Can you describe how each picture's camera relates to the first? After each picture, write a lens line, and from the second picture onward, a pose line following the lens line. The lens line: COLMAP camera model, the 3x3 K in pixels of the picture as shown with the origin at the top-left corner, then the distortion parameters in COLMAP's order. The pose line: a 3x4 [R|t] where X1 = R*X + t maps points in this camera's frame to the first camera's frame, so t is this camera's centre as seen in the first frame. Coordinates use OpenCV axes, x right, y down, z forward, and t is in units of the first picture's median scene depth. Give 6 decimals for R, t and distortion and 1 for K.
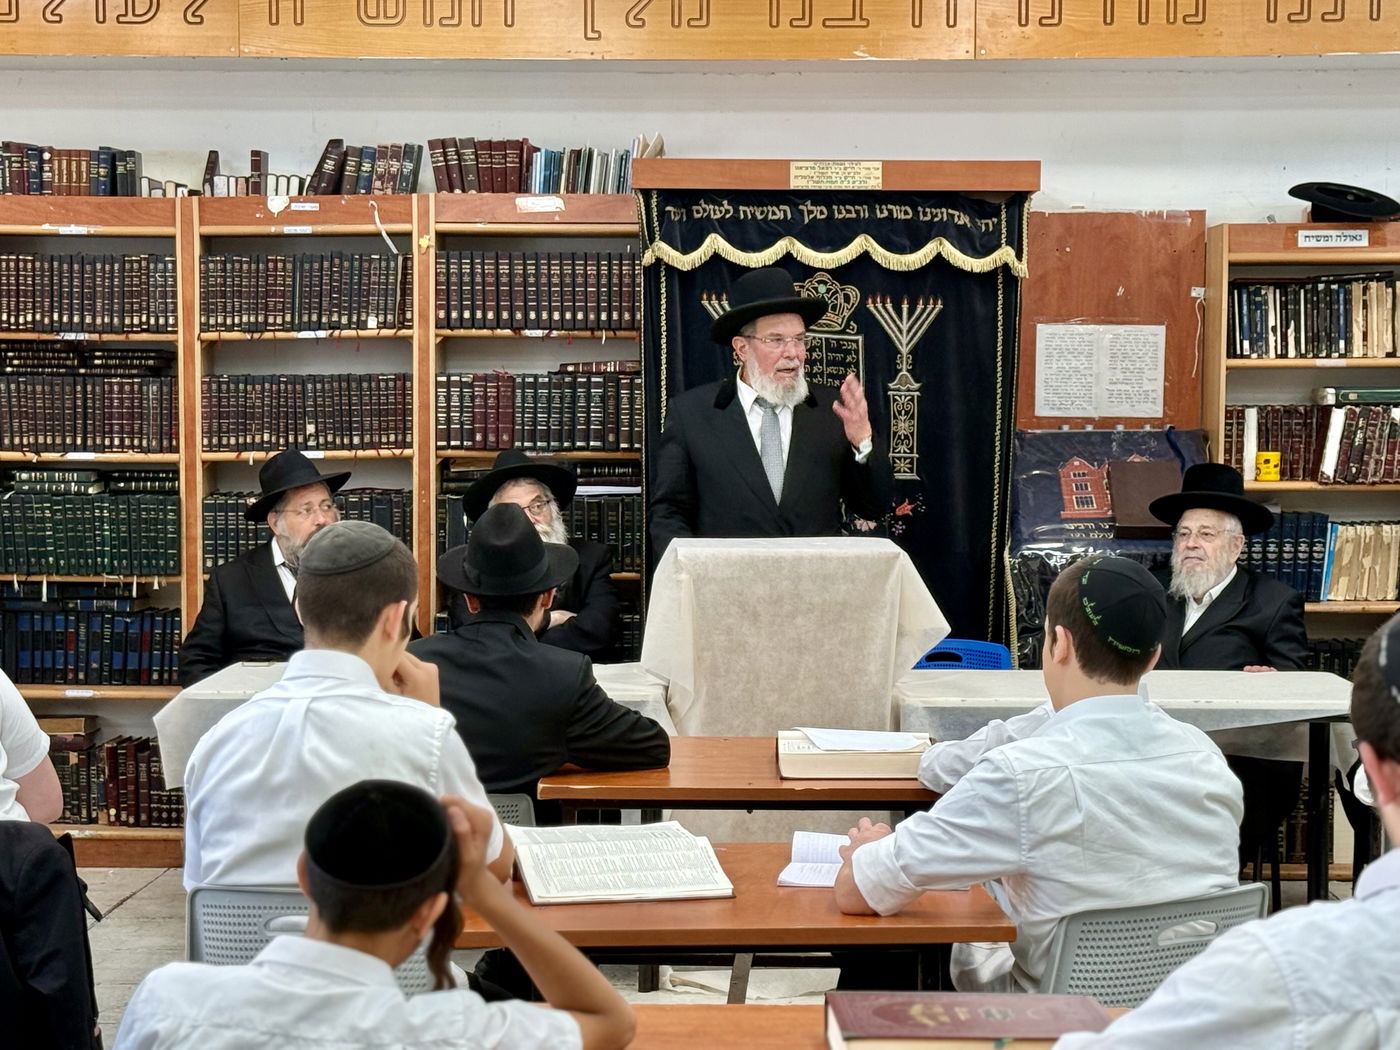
lens RADIAL K [[2791.2, 0, 700.0], [0, 2791.2, 525.0], [0, 0, 1]] dist [0.141289, 0.148839]
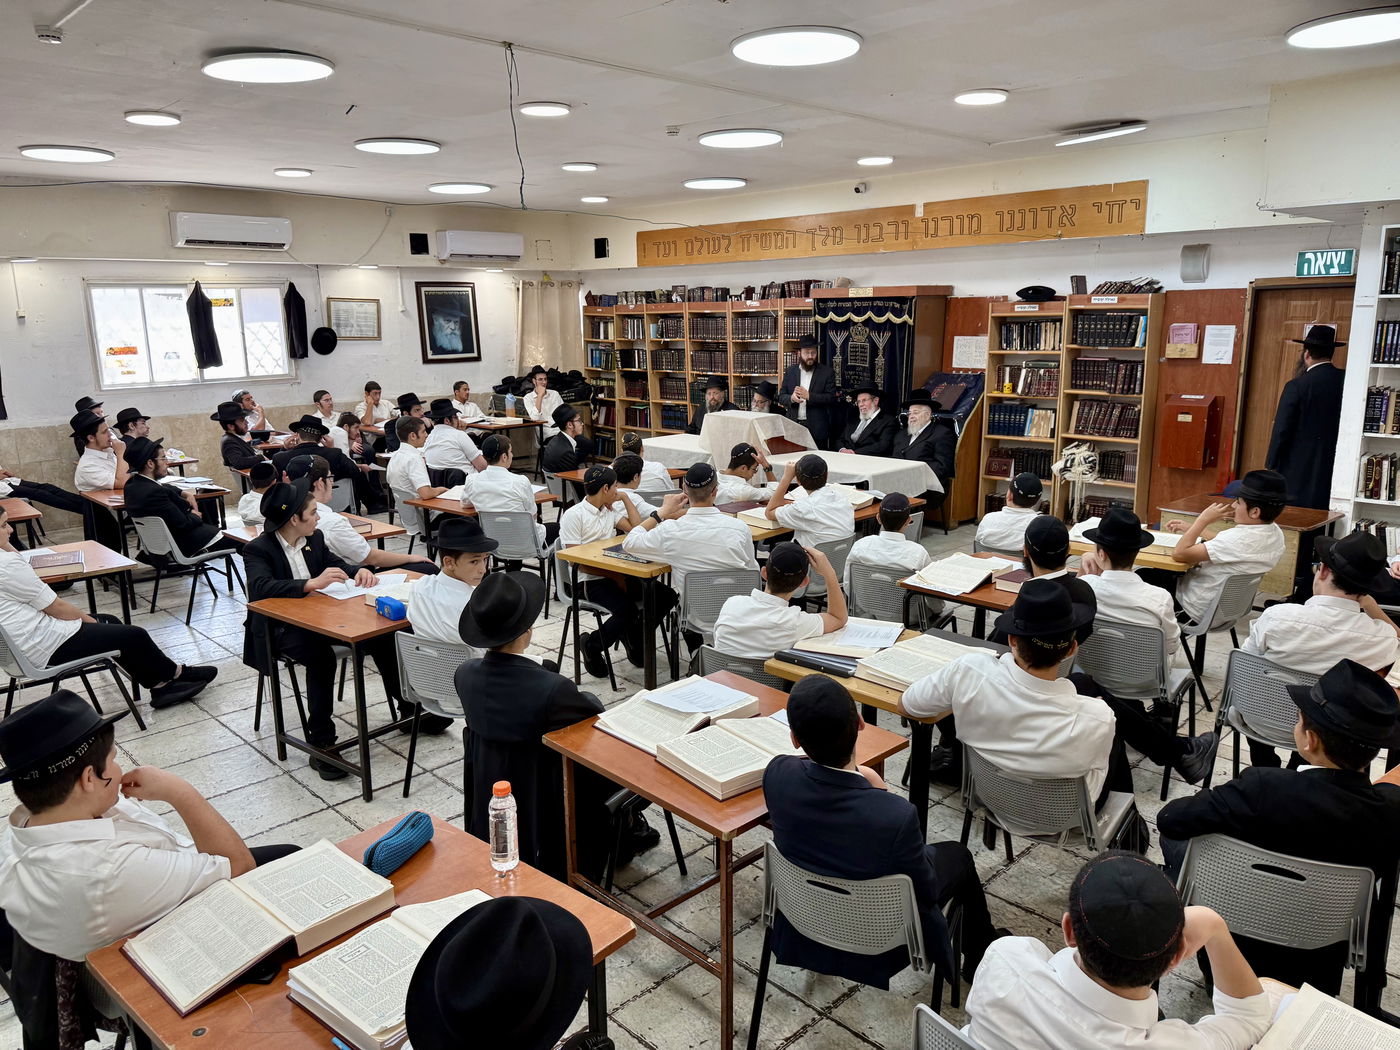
lens RADIAL K [[977.6, 0, 698.4], [0, 977.6, 528.4], [0, 0, 1]] dist [0.092070, -0.125550]
pose [[0.715748, 0.139417, -0.684300, 0.690877], [-0.011704, 0.982127, 0.187853, -0.066501], [0.698260, -0.126446, 0.704588, 0.045320]]
